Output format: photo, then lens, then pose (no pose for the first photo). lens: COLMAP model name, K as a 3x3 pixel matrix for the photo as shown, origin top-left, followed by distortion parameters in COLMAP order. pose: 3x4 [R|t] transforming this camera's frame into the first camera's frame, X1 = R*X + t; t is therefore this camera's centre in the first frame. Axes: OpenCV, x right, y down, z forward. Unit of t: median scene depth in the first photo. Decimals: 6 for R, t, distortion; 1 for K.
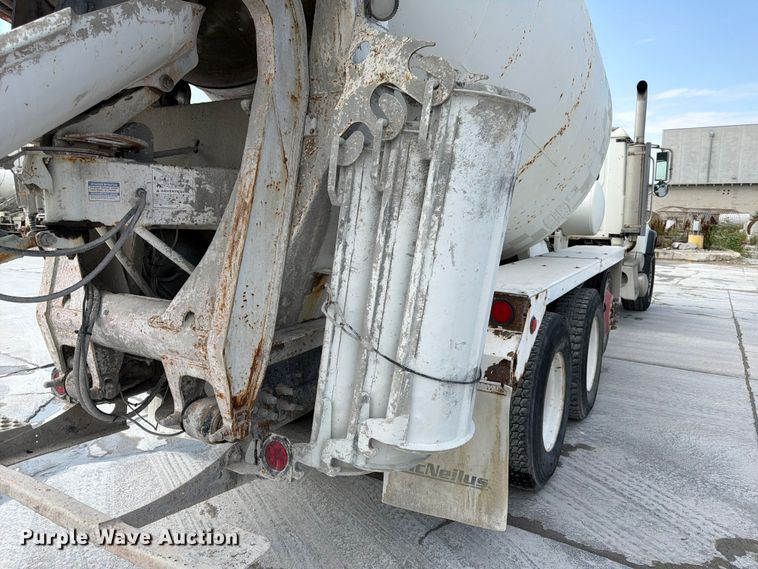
lens RADIAL K [[544.9, 0, 379.1], [0, 544.9, 297.6], [0, 0, 1]] dist [0.059492, -0.110280]
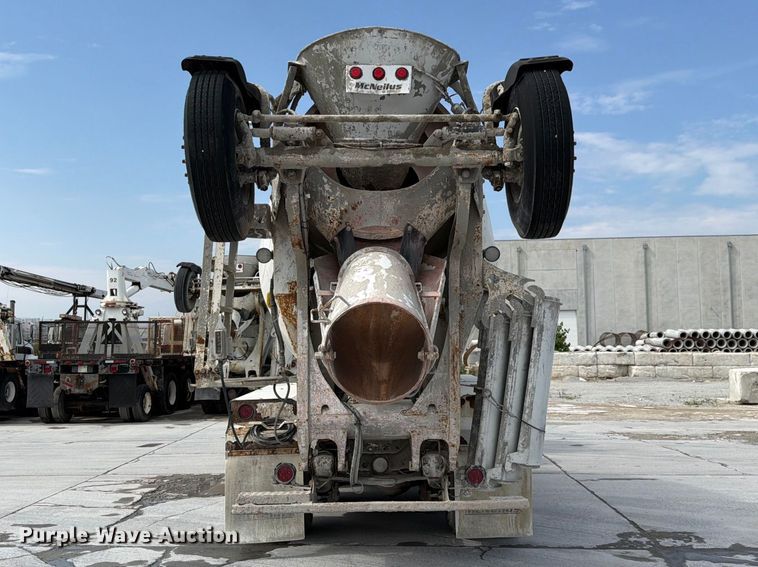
lens RADIAL K [[849.0, 0, 379.0], [0, 849.0, 283.5], [0, 0, 1]] dist [0.020384, 0.012867]
pose [[0.856795, 0.016133, 0.515404, -2.000864], [0.102094, 0.974417, -0.200220, 0.186729], [-0.505449, 0.224167, 0.833229, -1.459485]]
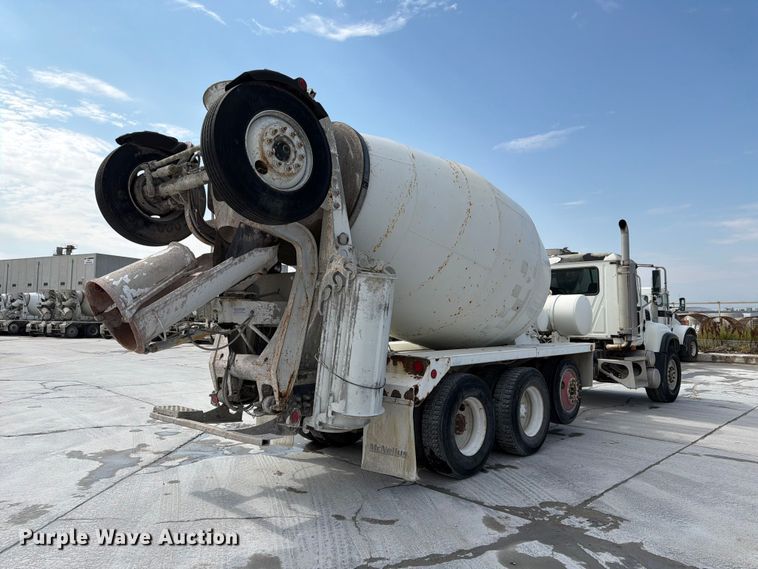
lens RADIAL K [[552.2, 0, 379.0], [0, 552.2, 284.5], [0, 0, 1]] dist [0.046066, -0.002111]
pose [[0.974388, -0.024202, -0.223565, 0.727841], [-0.025252, 0.976127, -0.215730, 0.229243], [0.223449, 0.215850, 0.950515, -1.365334]]
